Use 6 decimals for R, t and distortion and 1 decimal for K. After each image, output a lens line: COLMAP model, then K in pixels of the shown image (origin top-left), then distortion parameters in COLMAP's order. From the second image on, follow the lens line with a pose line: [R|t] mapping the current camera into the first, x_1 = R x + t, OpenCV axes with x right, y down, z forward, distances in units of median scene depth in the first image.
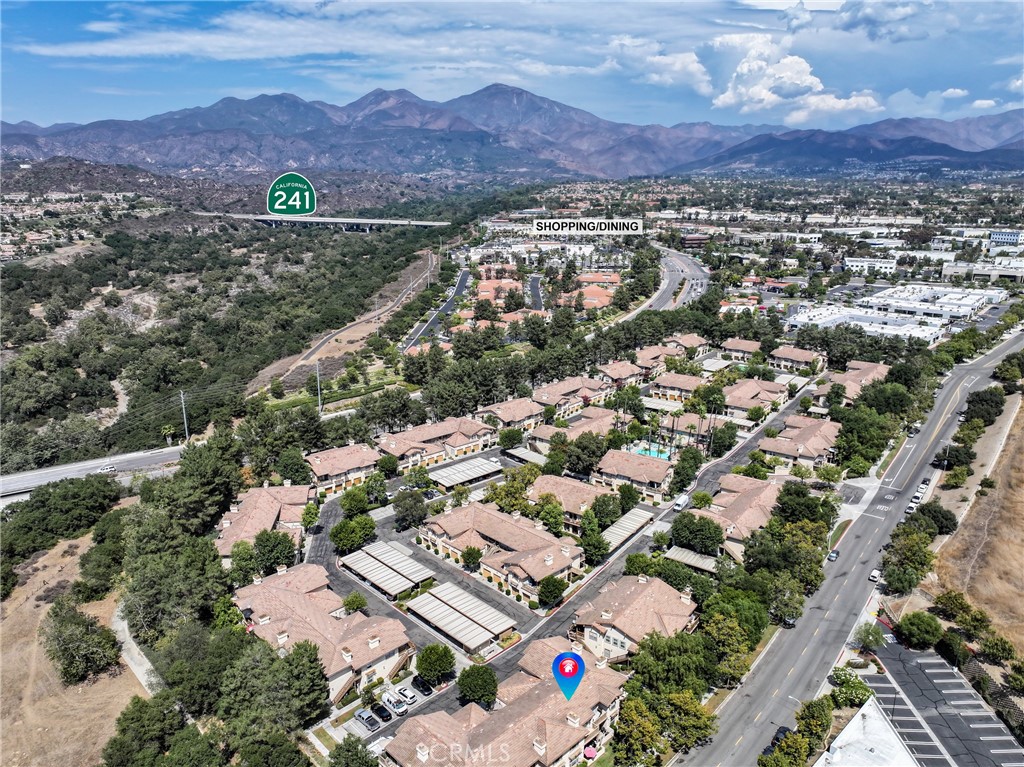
lens RADIAL K [[722.5, 0, 511.6], [0, 722.5, 383.8], [0, 0, 1]] dist [-0.009732, 0.017831]
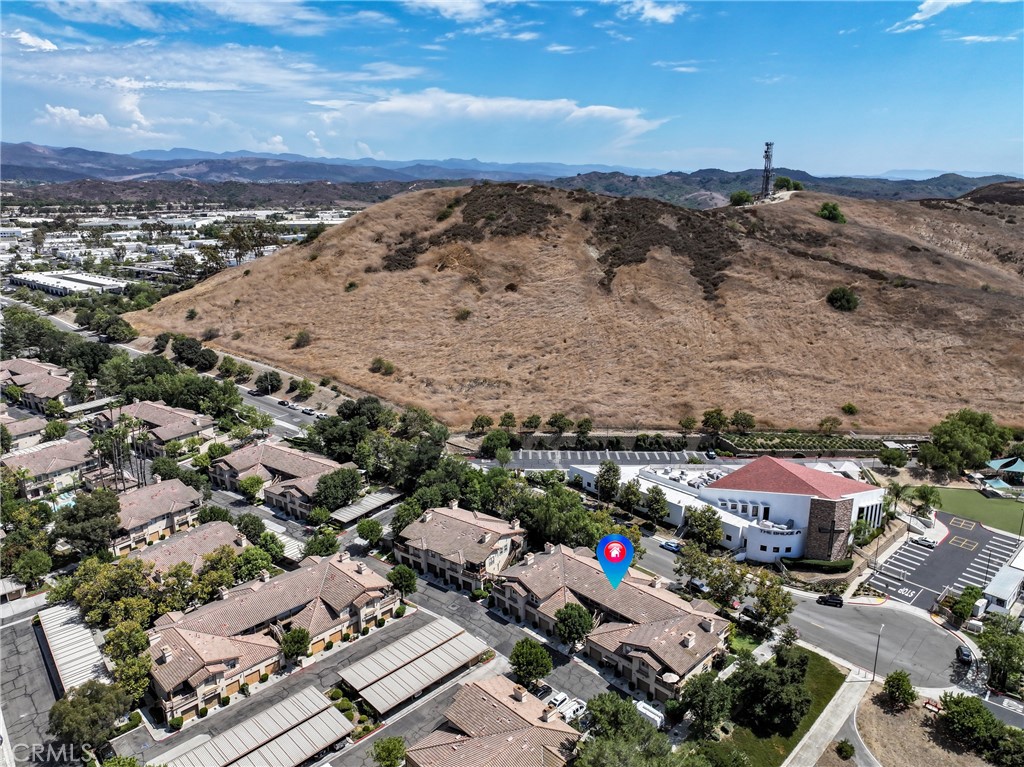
lens RADIAL K [[722.5, 0, 513.4], [0, 722.5, 383.4], [0, 0, 1]] dist [-0.009732, 0.017831]
pose [[-0.011746, -0.272166, 0.962179, -0.681060], [0.275641, 0.924082, 0.264755, -0.125418], [-0.961189, 0.268325, 0.064165, 0.701346]]
